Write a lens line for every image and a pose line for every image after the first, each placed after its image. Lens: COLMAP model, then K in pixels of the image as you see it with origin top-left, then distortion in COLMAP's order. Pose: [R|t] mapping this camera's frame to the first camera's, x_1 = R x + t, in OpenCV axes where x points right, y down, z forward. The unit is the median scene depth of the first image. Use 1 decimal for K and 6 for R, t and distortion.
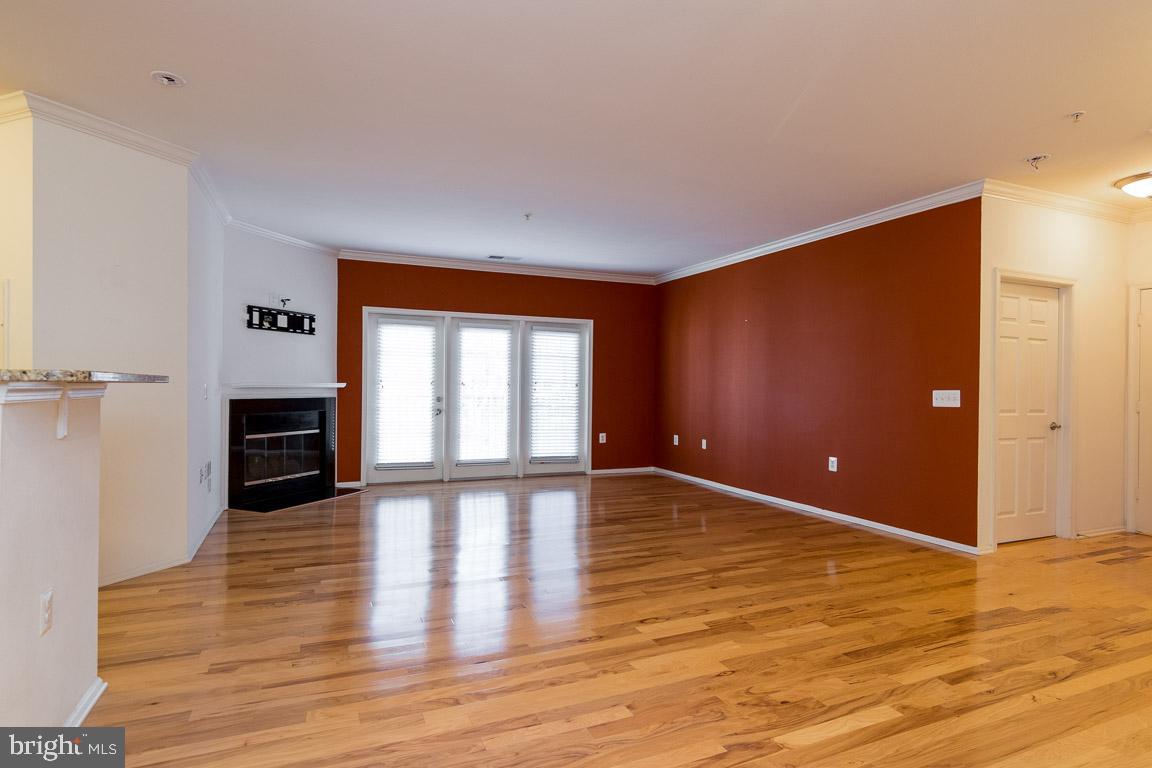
lens RADIAL K [[593.8, 0, 548.2], [0, 593.8, 383.8], [0, 0, 1]] dist [-0.000295, 0.000657]
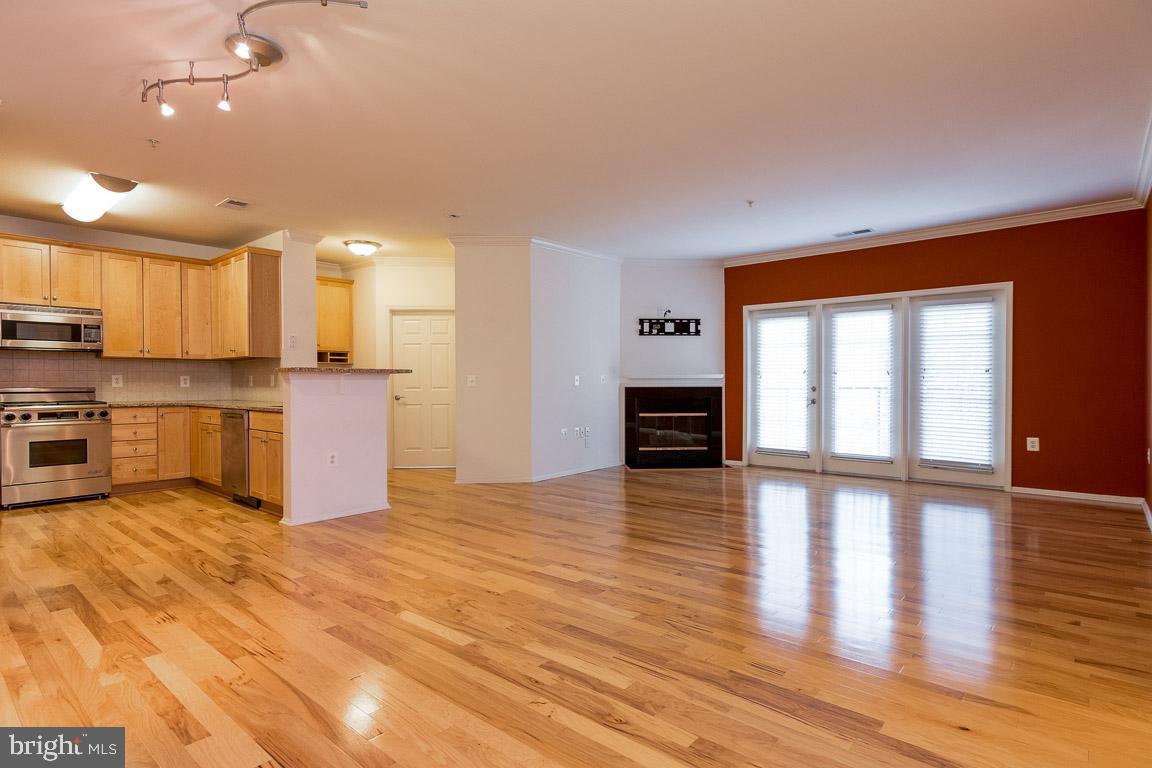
lens RADIAL K [[587.1, 0, 578.0], [0, 587.1, 388.8], [0, 0, 1]] dist [0.000579, 0.000849]
pose [[0.450197, 0.000133, -0.892929, 0.635165], [0.009358, 0.999944, 0.004867, 0.021319], [0.892880, -0.010547, 0.450171, 0.257156]]
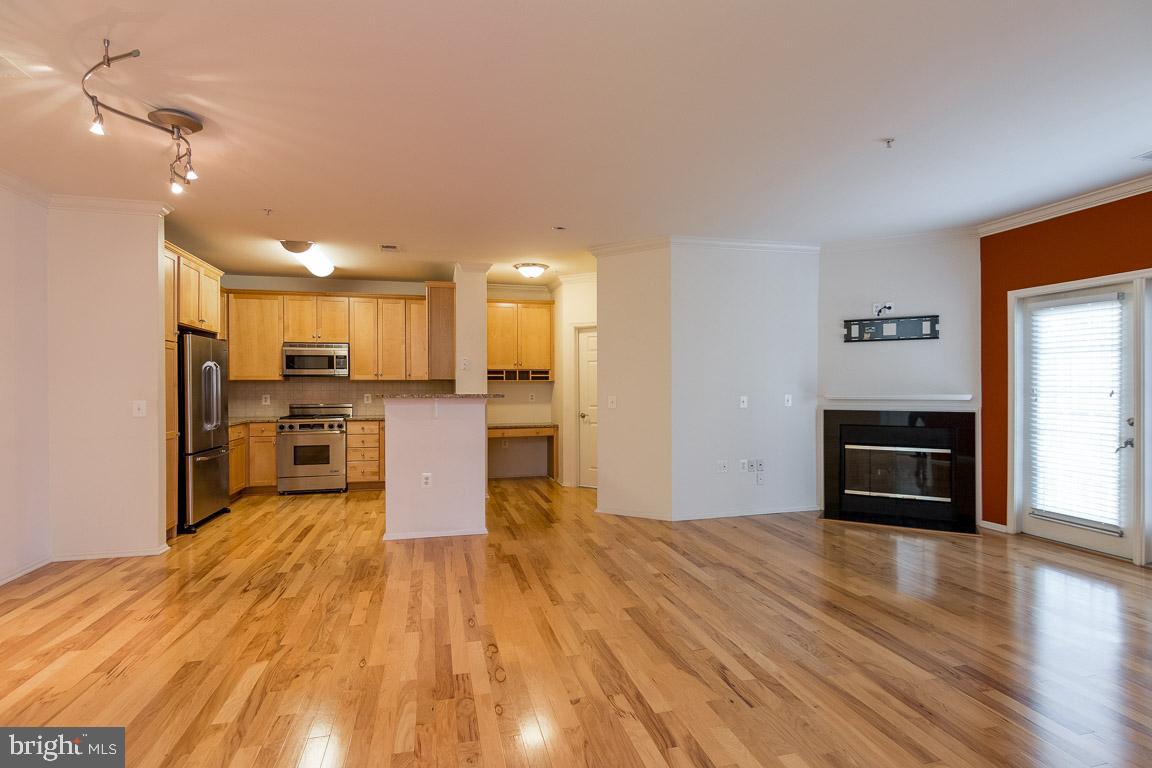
lens RADIAL K [[587.1, 0, 578.0], [0, 587.1, 388.8], [0, 0, 1]] dist [0.000579, 0.000849]
pose [[-0.125750, -0.007140, -0.992036, 0.570842], [0.004936, 0.999957, -0.007823, -0.006250], [0.992050, -0.005880, -0.125709, 0.655538]]
